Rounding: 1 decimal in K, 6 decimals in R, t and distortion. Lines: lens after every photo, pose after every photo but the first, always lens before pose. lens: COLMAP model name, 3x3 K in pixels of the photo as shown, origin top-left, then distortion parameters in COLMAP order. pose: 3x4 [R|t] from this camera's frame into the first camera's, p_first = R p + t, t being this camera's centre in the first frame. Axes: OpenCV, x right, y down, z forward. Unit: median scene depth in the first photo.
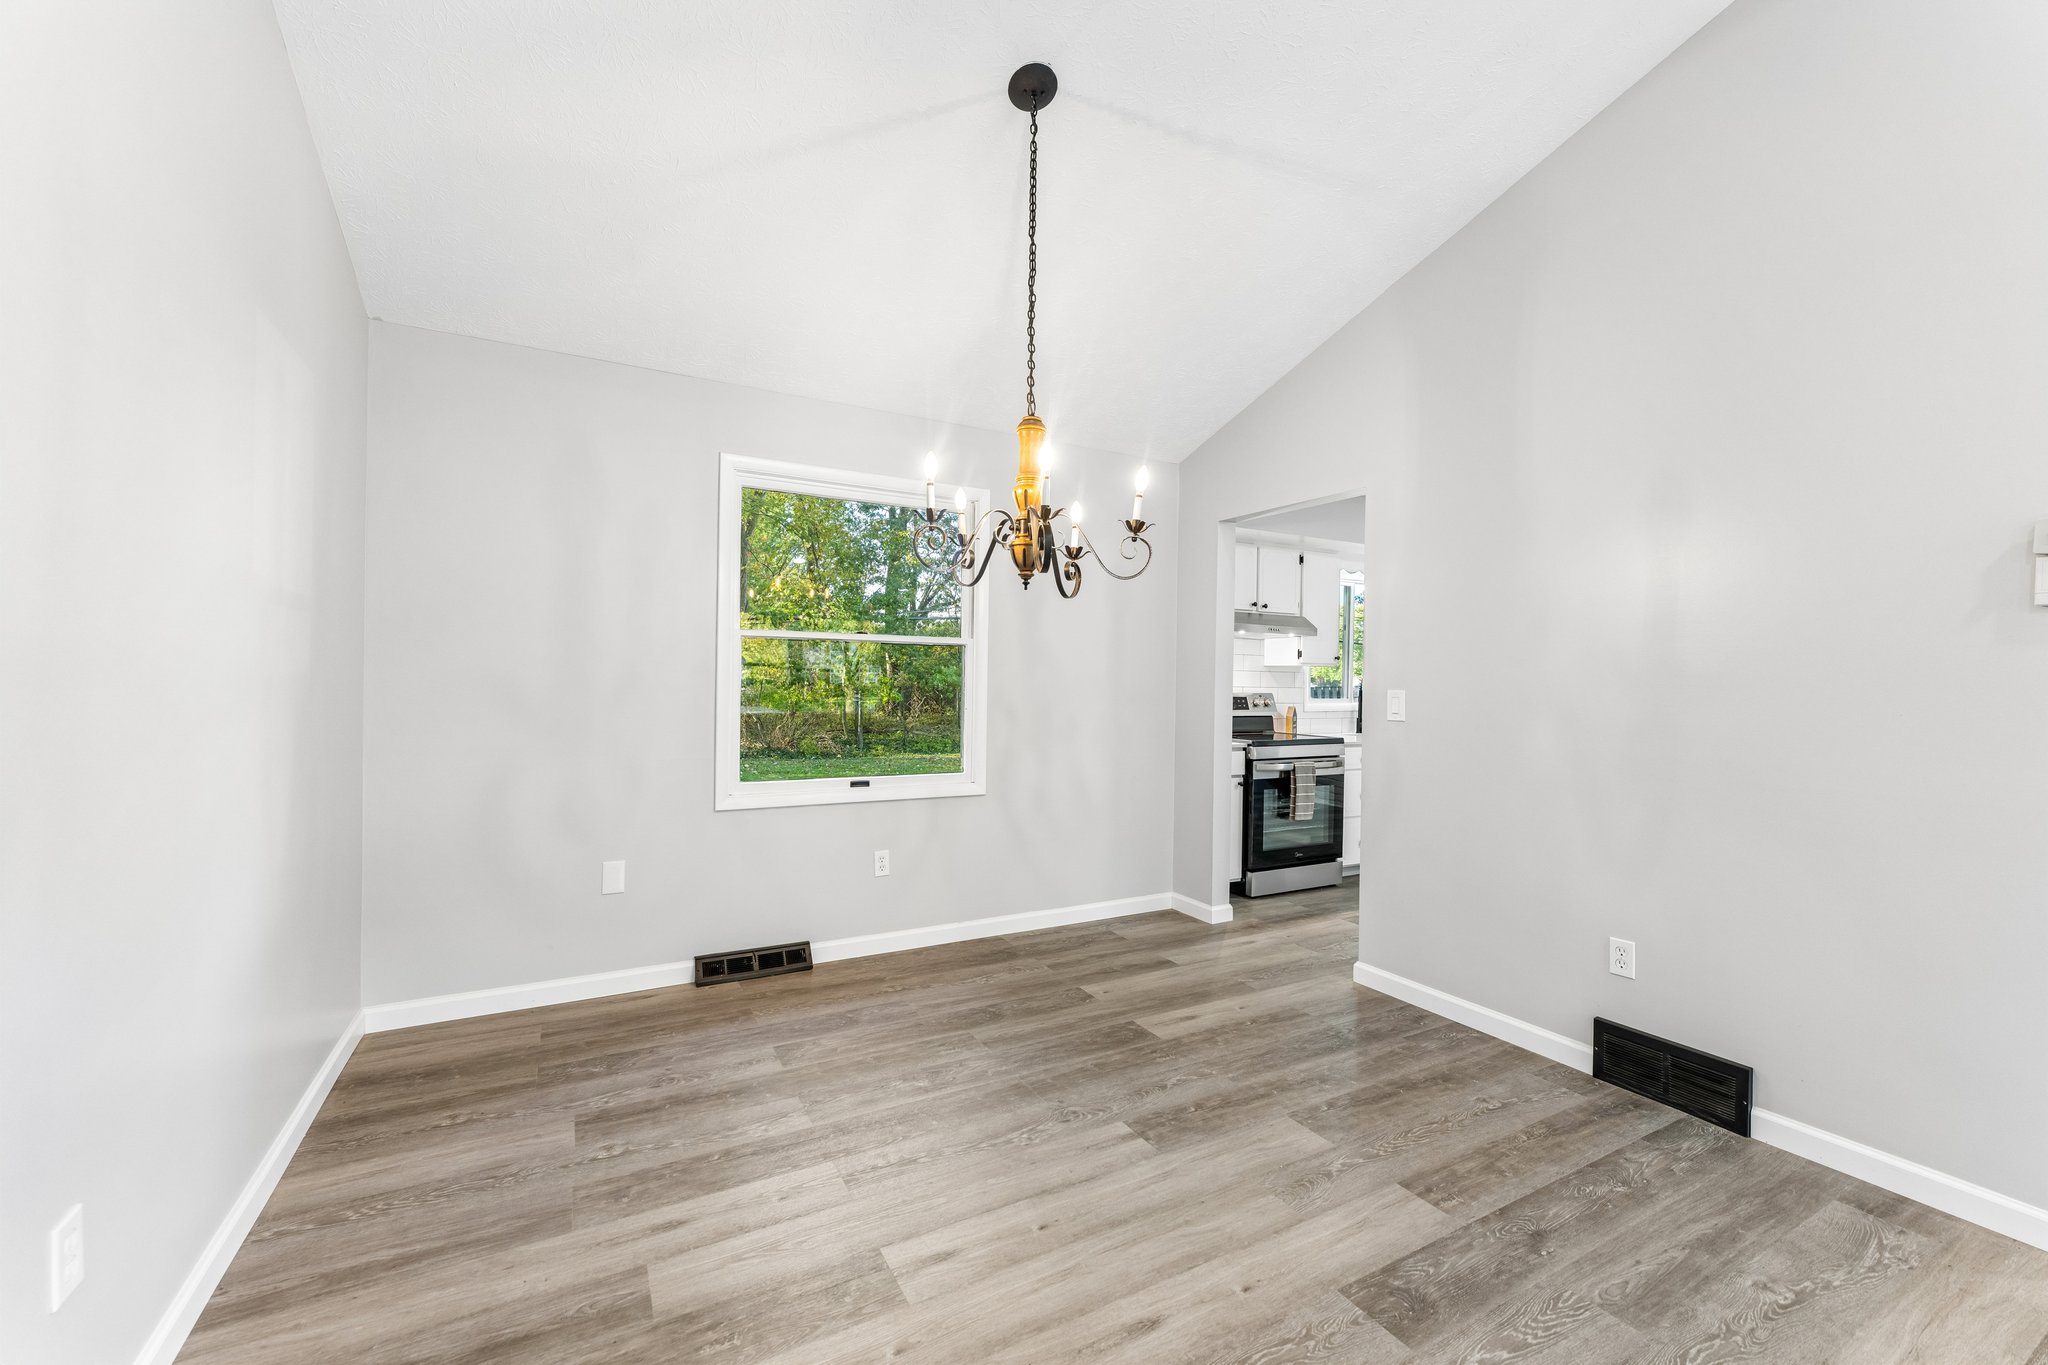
lens RADIAL K [[809.5, 0, 1010.4], [0, 809.5, 696.9], [0, 0, 1]] dist [0.000366, -0.001329]
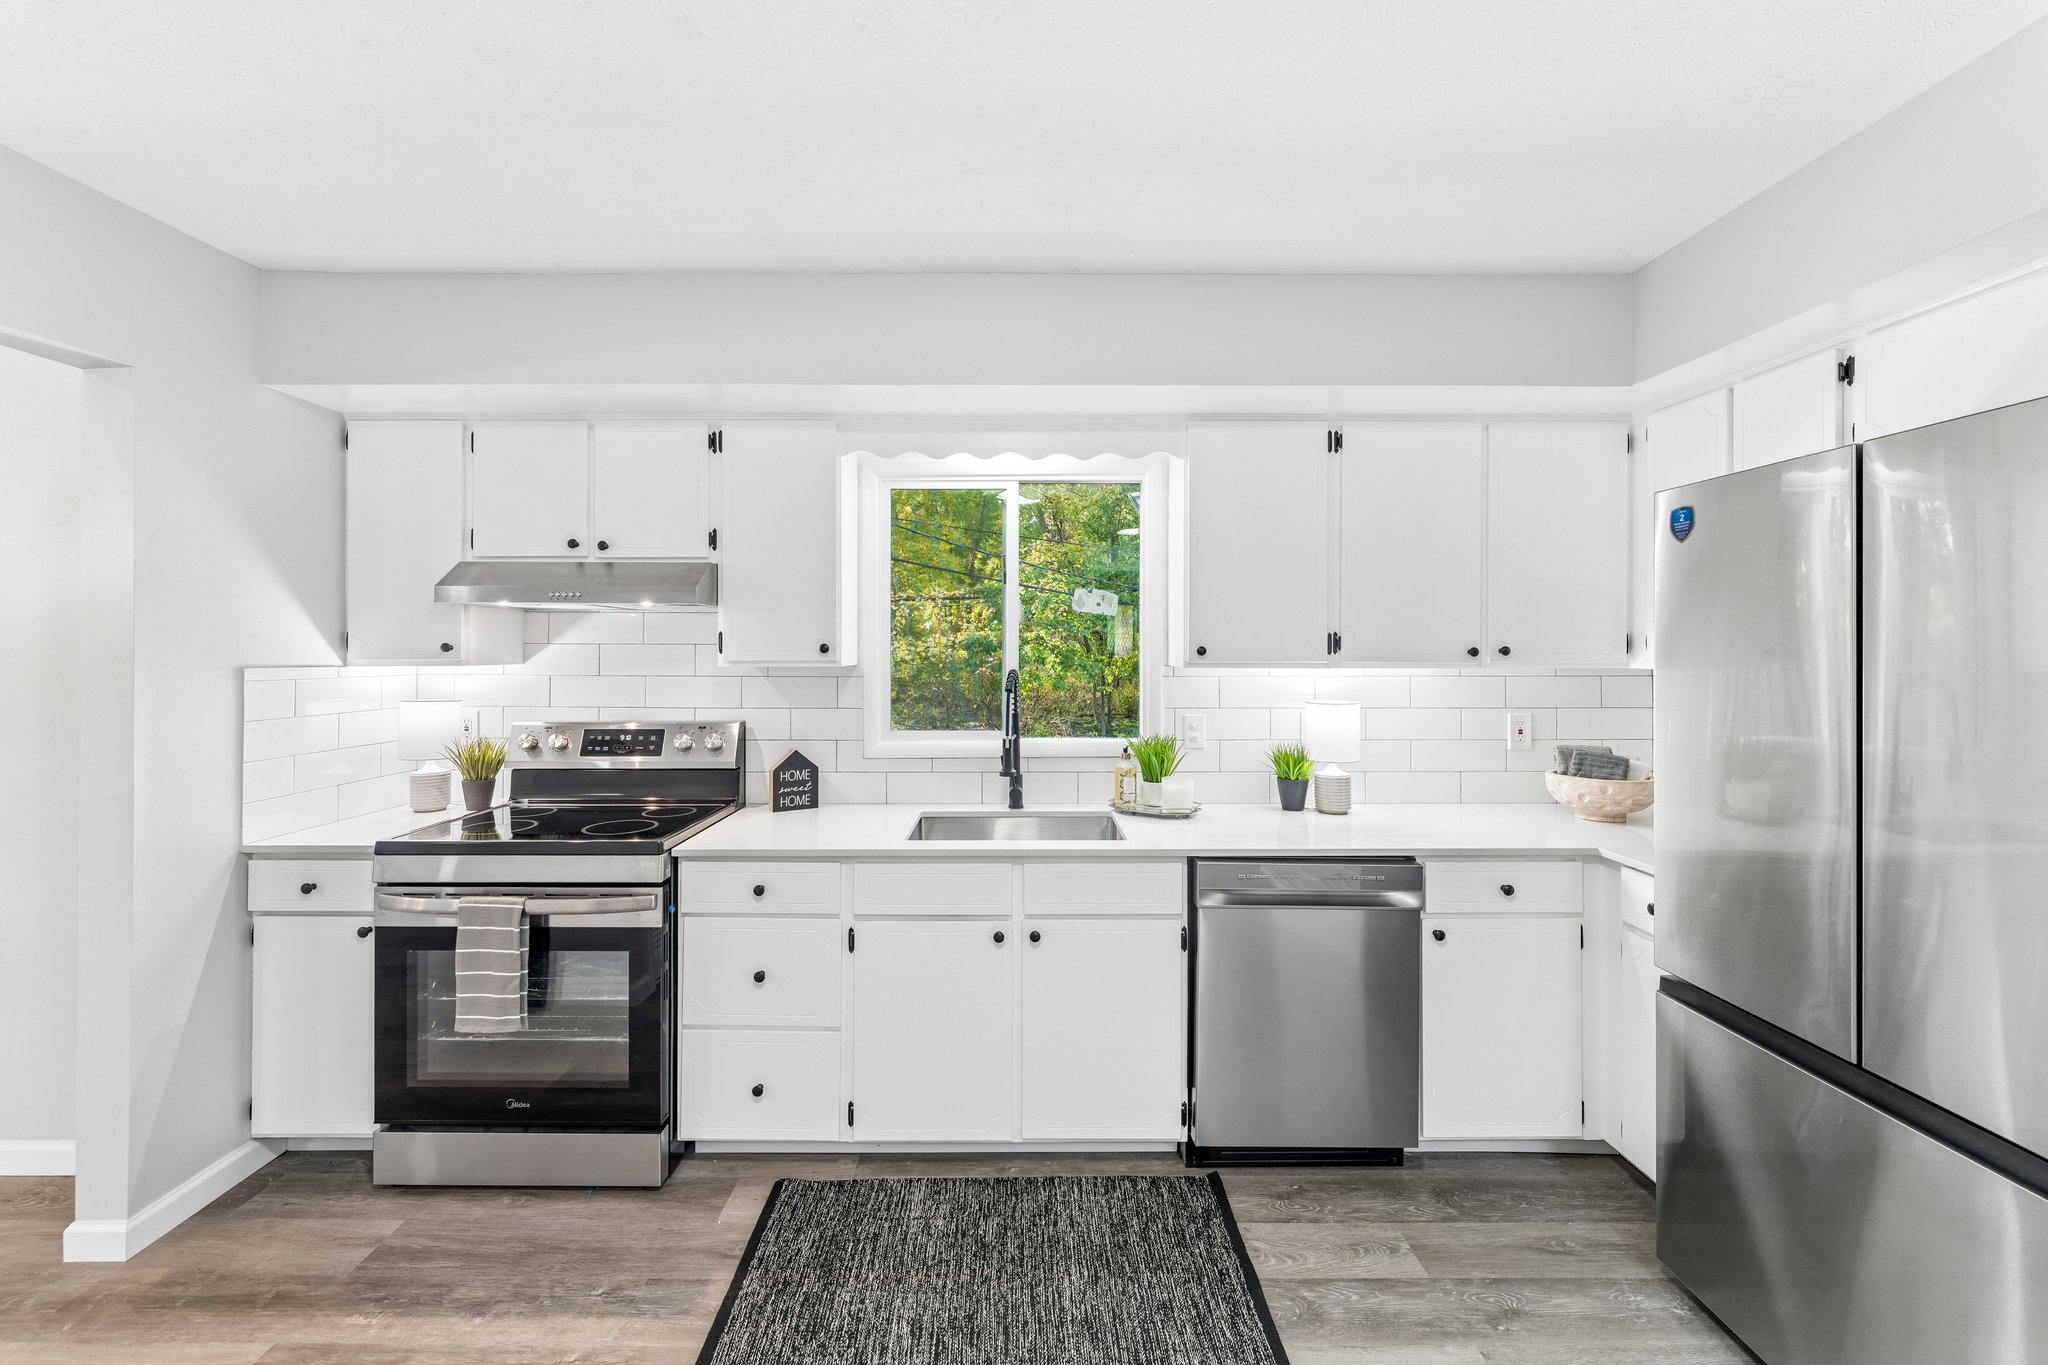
lens RADIAL K [[809.5, 0, 1007.0], [0, 809.5, 649.9], [0, 0, 1]] dist [0.000366, -0.001329]
pose [[0.882217, -0.009177, -0.470754, 1.396170], [-0.002915, 0.999684, -0.024950, -0.071949], [0.470835, 0.023383, 0.881912, 1.284076]]
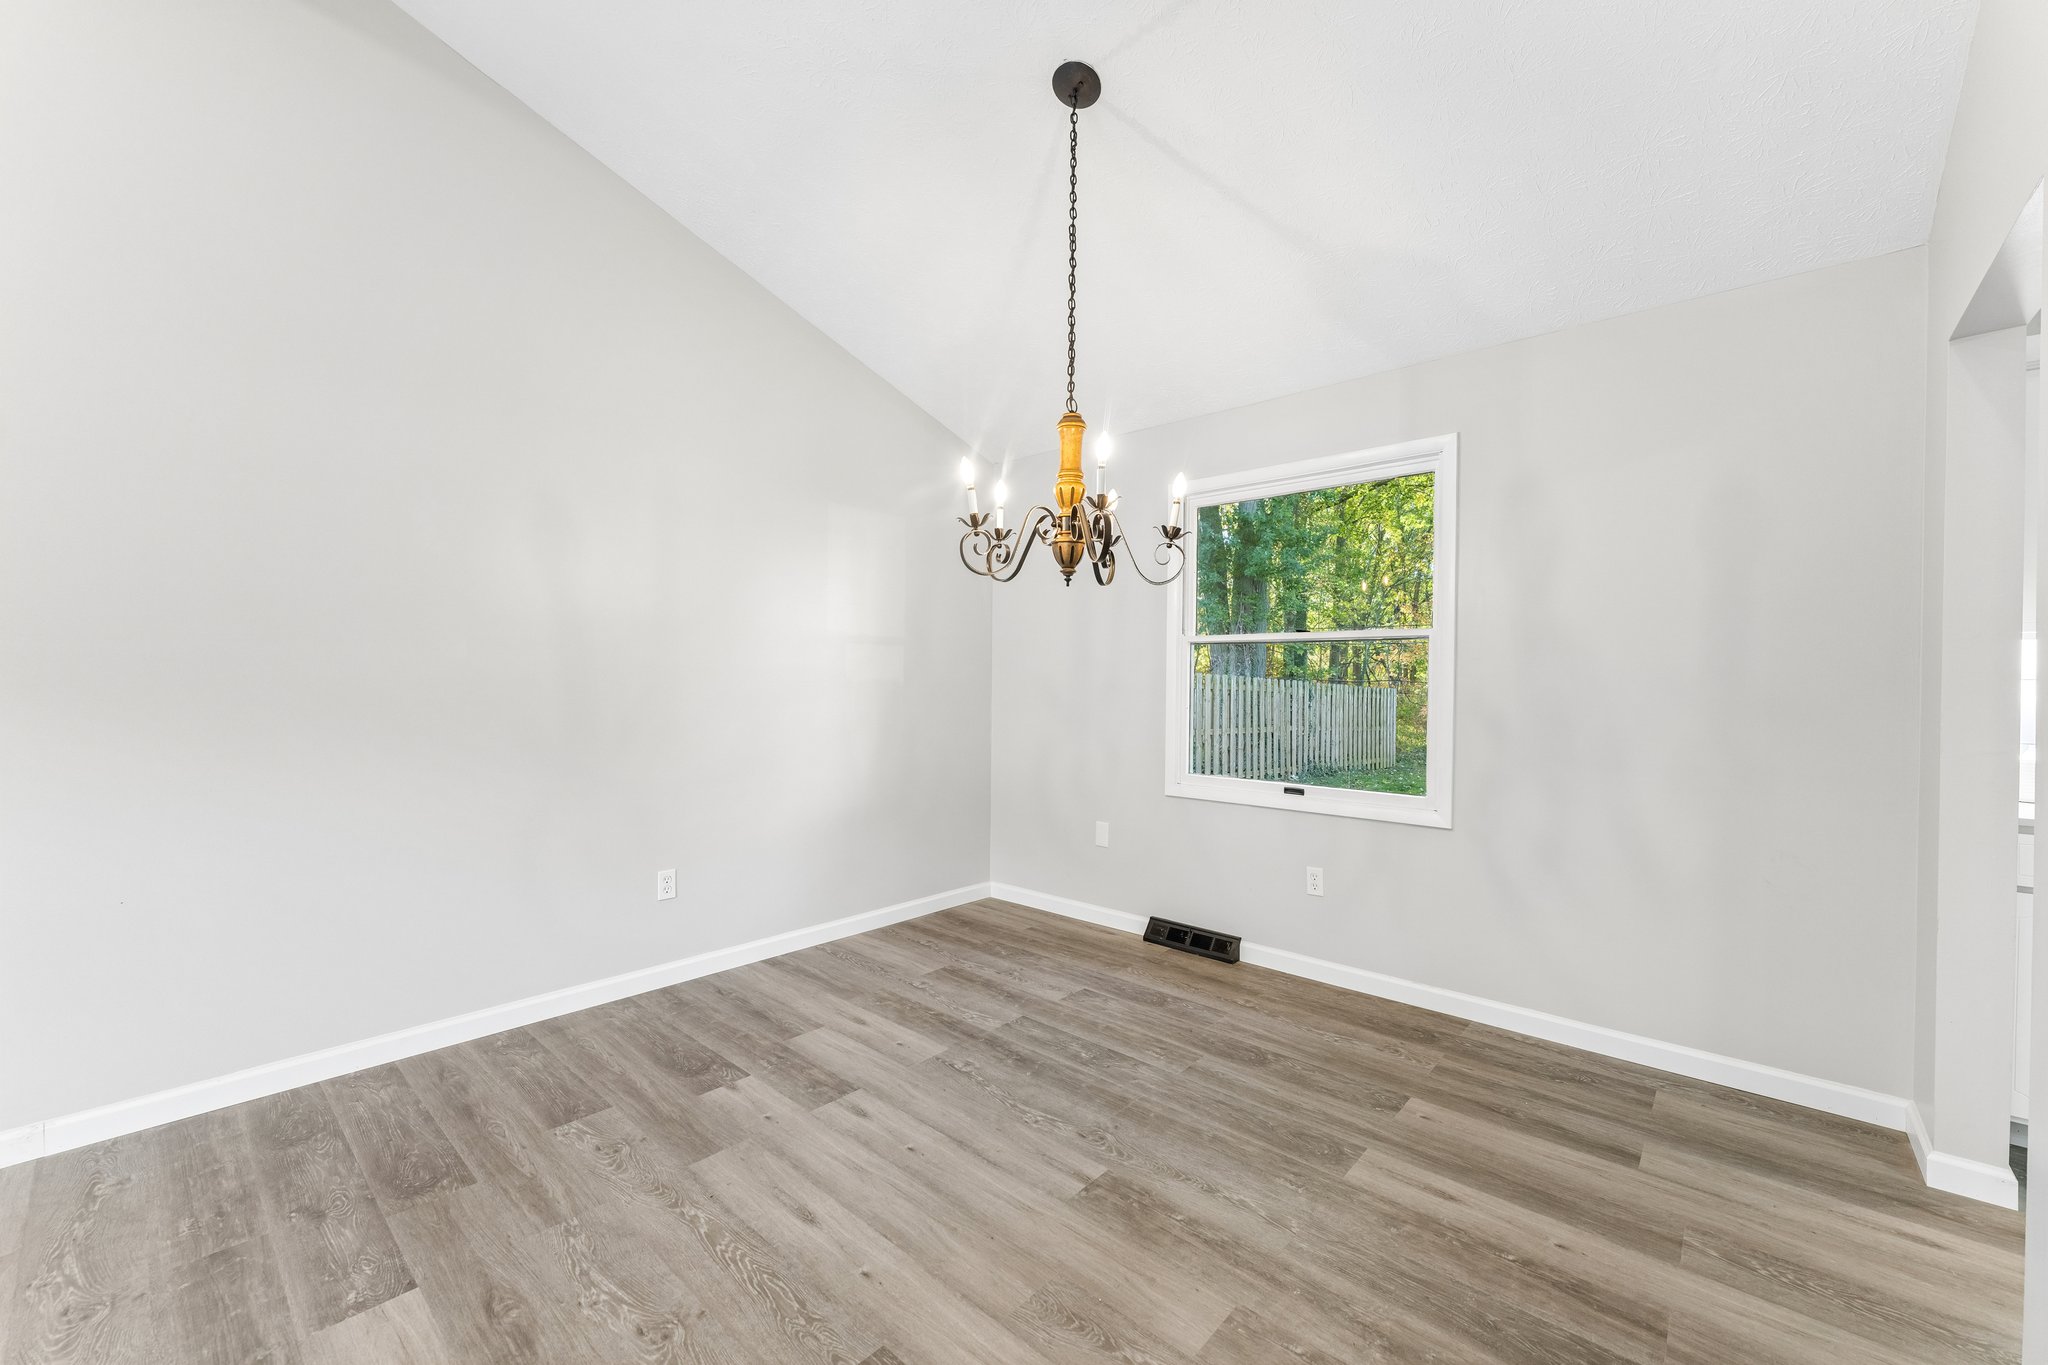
lens RADIAL K [[809.5, 0, 1021.3], [0, 809.5, 694.3], [0, 0, 1]] dist [0.000366, -0.001329]
pose [[0.336282, 0.005280, -0.941747, 0.787505], [-0.022872, 0.999735, -0.002562, 0.006277], [0.941484, 0.022401, 0.336313, 0.502082]]
